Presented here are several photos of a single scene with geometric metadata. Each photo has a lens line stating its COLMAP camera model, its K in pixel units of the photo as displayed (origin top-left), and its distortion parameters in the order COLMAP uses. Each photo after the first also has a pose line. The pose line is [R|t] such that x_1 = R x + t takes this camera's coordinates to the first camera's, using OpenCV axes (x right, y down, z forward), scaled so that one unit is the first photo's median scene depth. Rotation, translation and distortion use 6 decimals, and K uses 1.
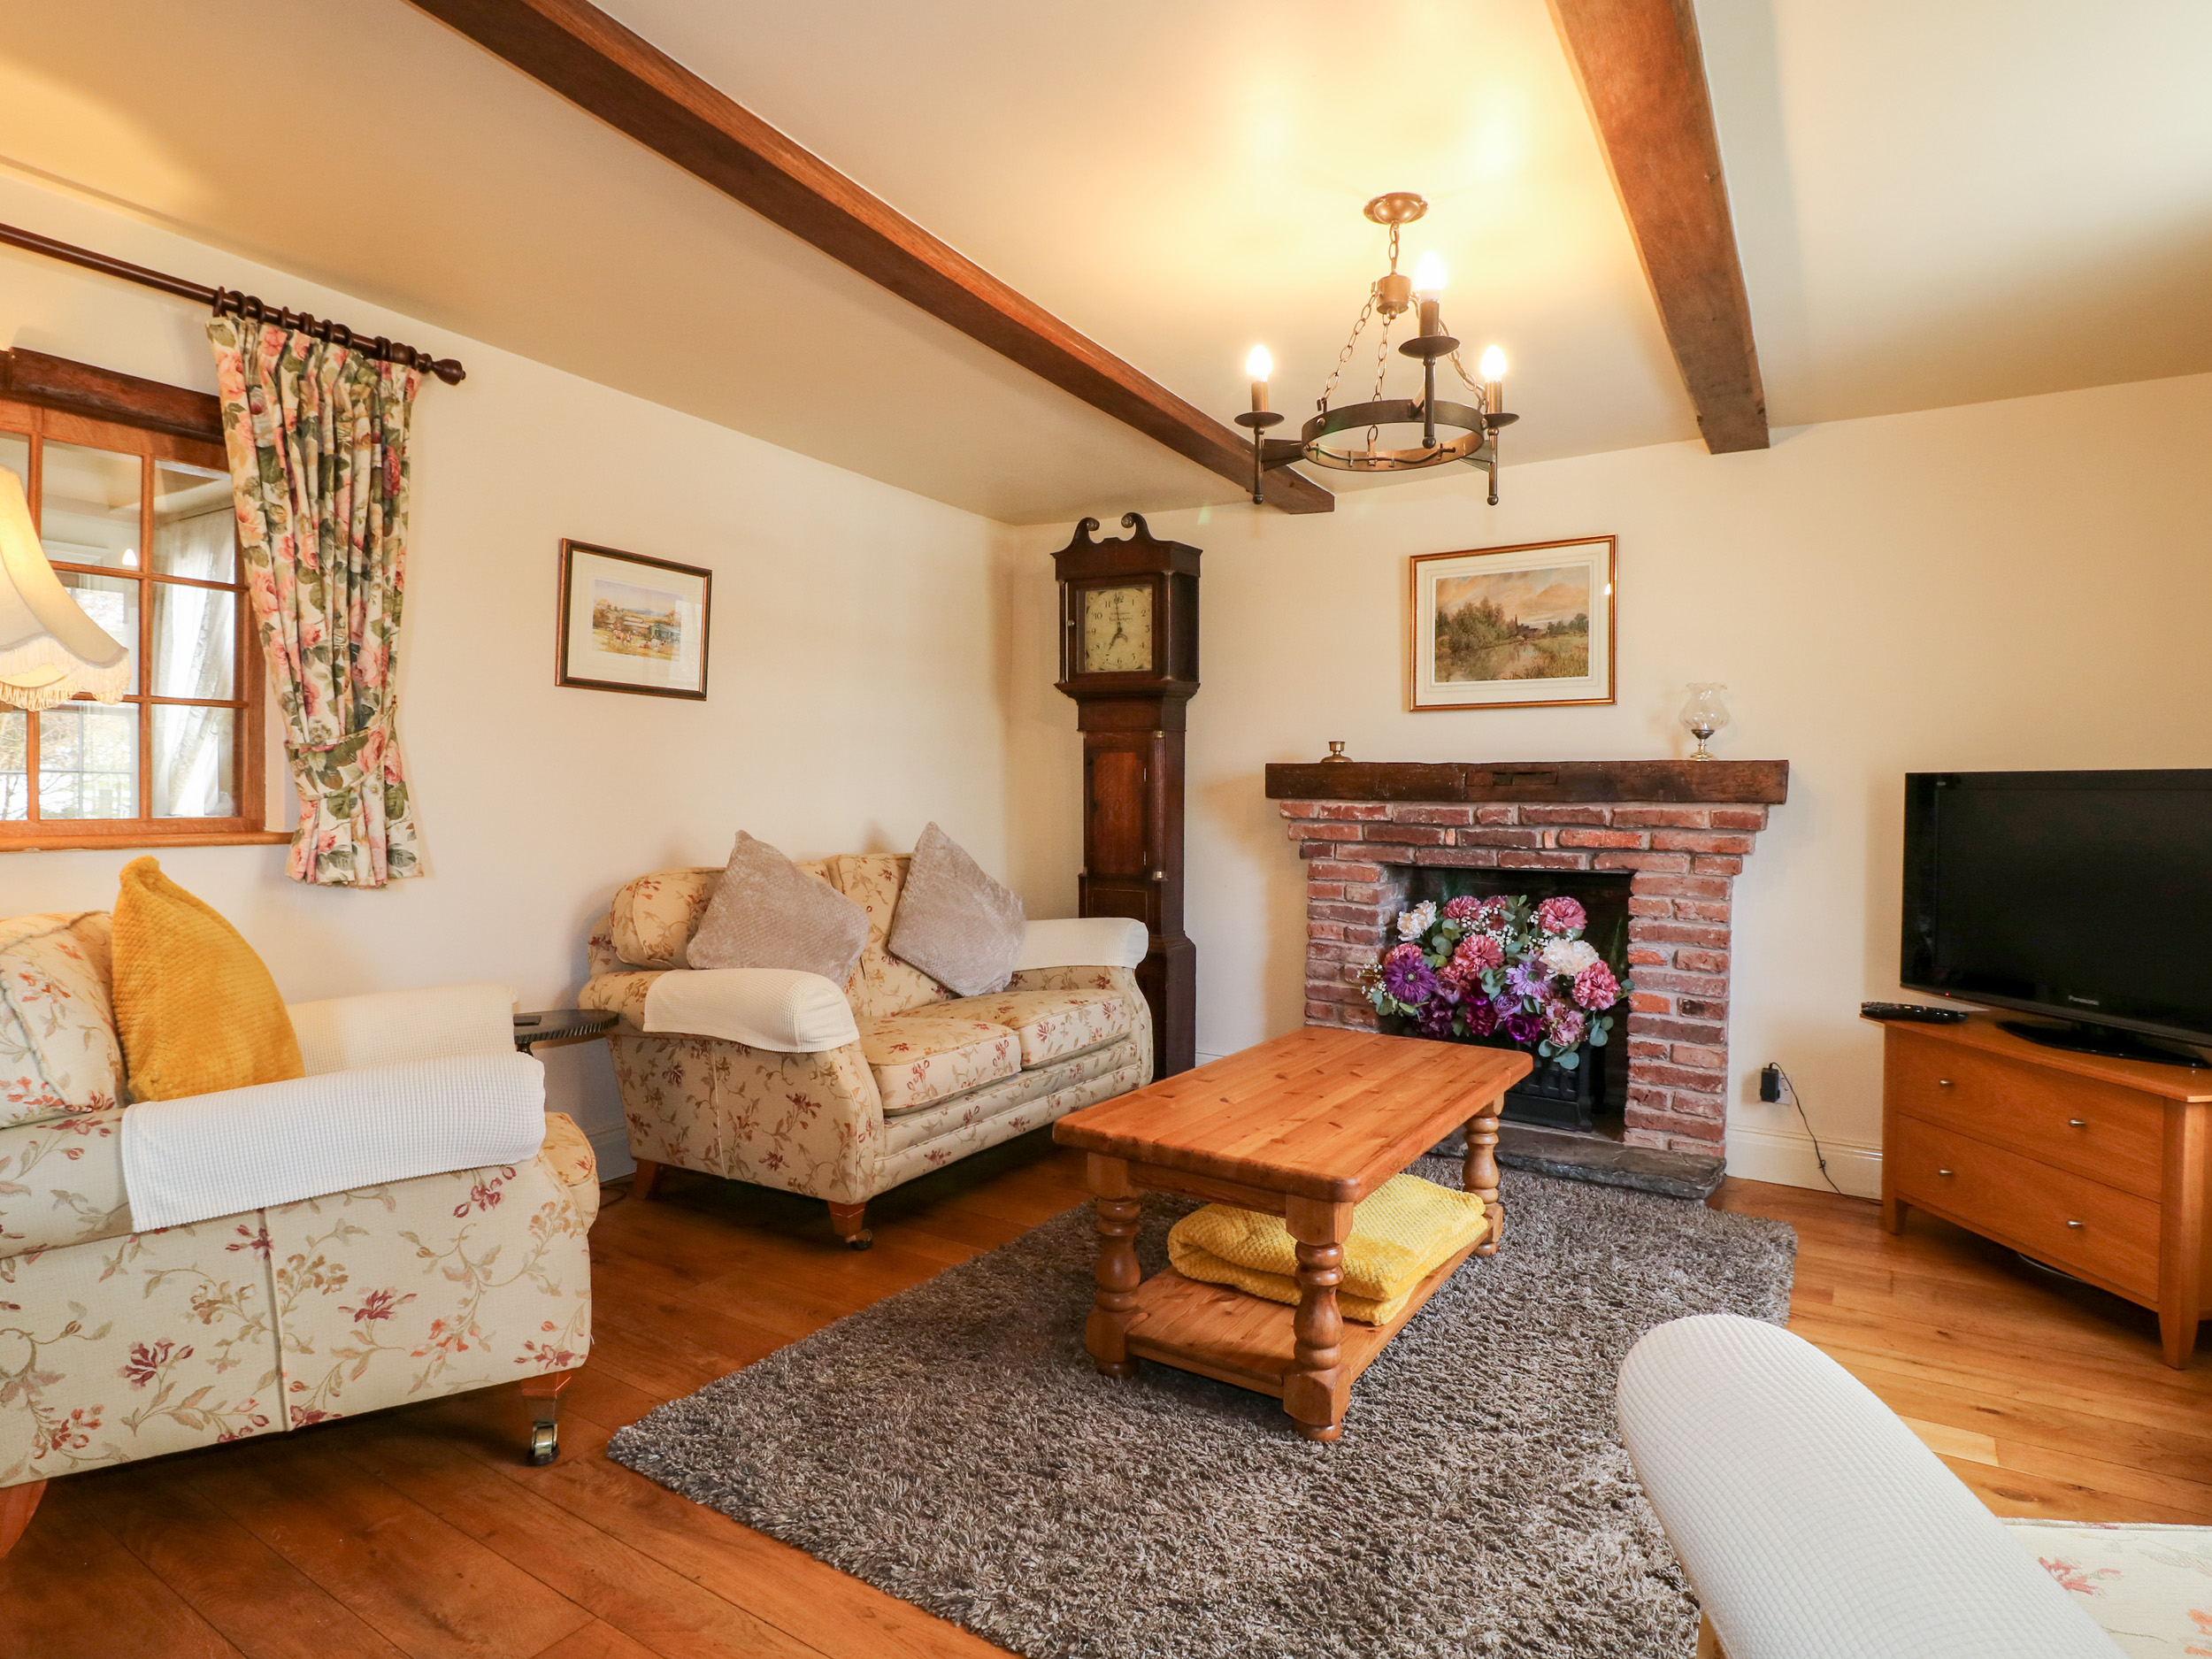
lens RADIAL K [[1187.2, 0, 1051.4], [0, 1187.2, 808.9], [0, 0, 1]] dist [0.007285, -0.016066]
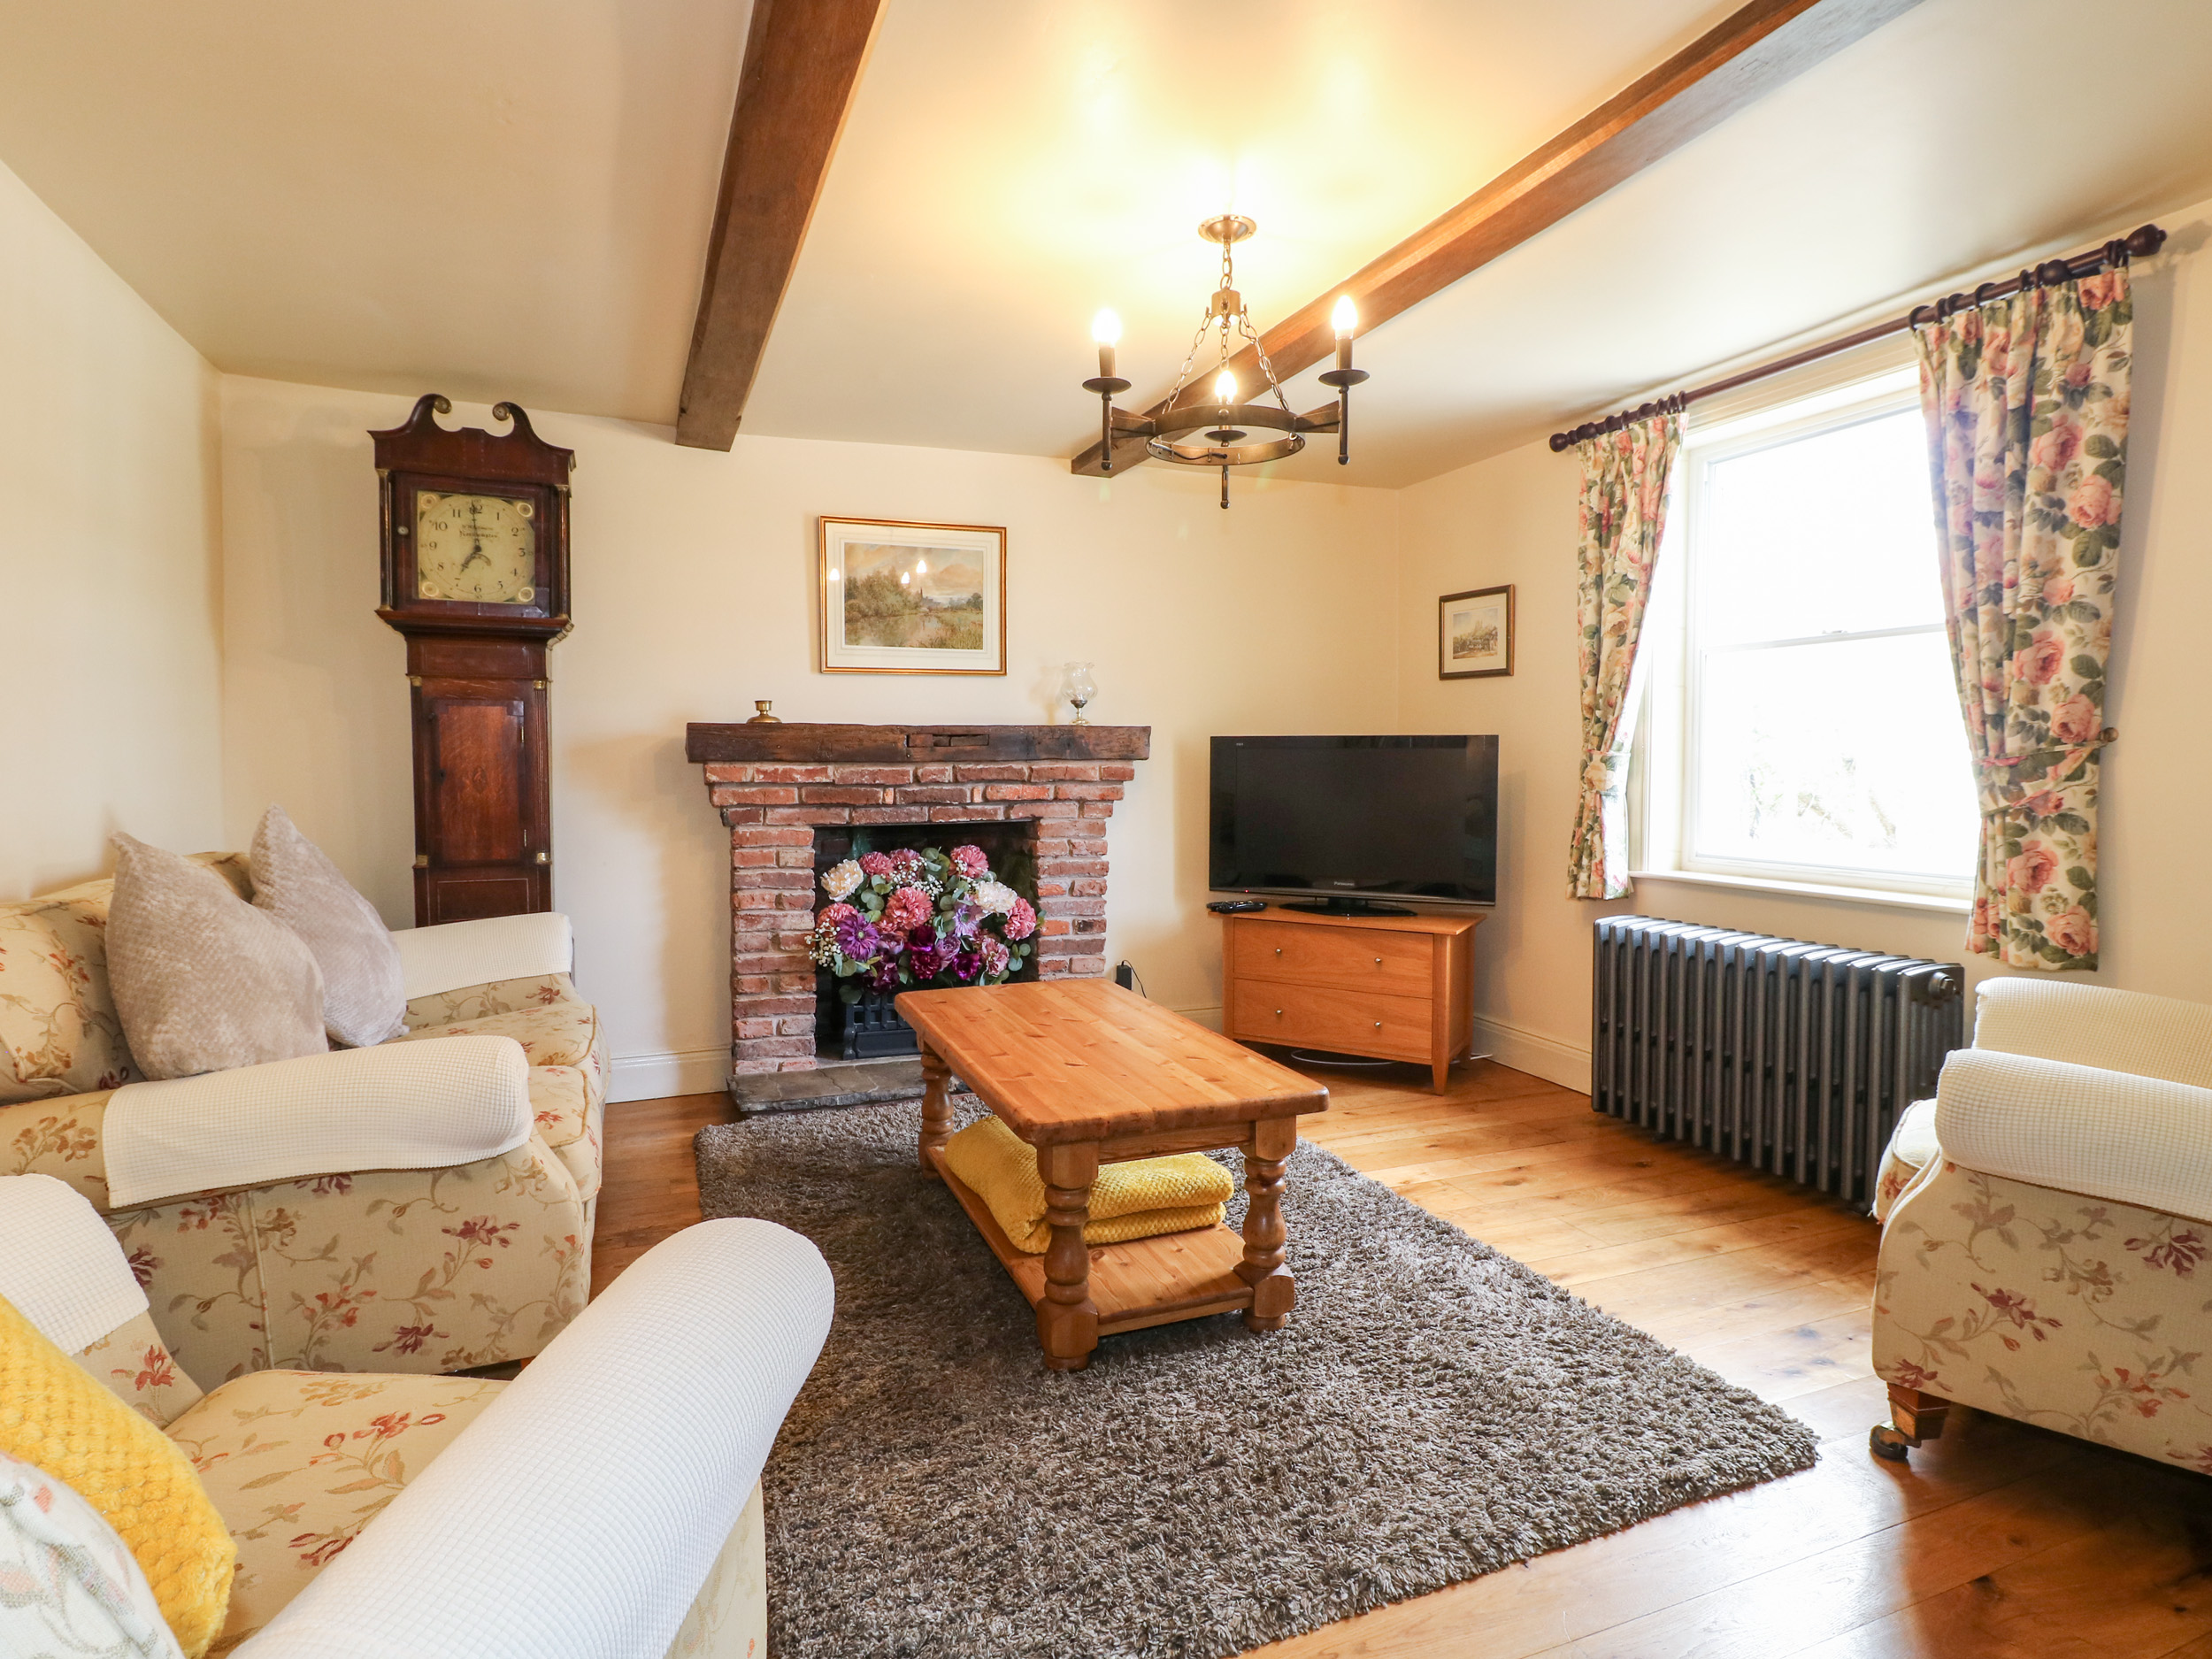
lens RADIAL K [[1187.2, 0, 1051.4], [0, 1187.2, 808.9], [0, 0, 1]] dist [0.007285, -0.016066]
pose [[0.588738, -0.047680, 0.806916, -0.426332], [0.018196, 0.998788, 0.045741, -0.010363], [-0.808119, -0.012247, 0.588892, 0.275382]]
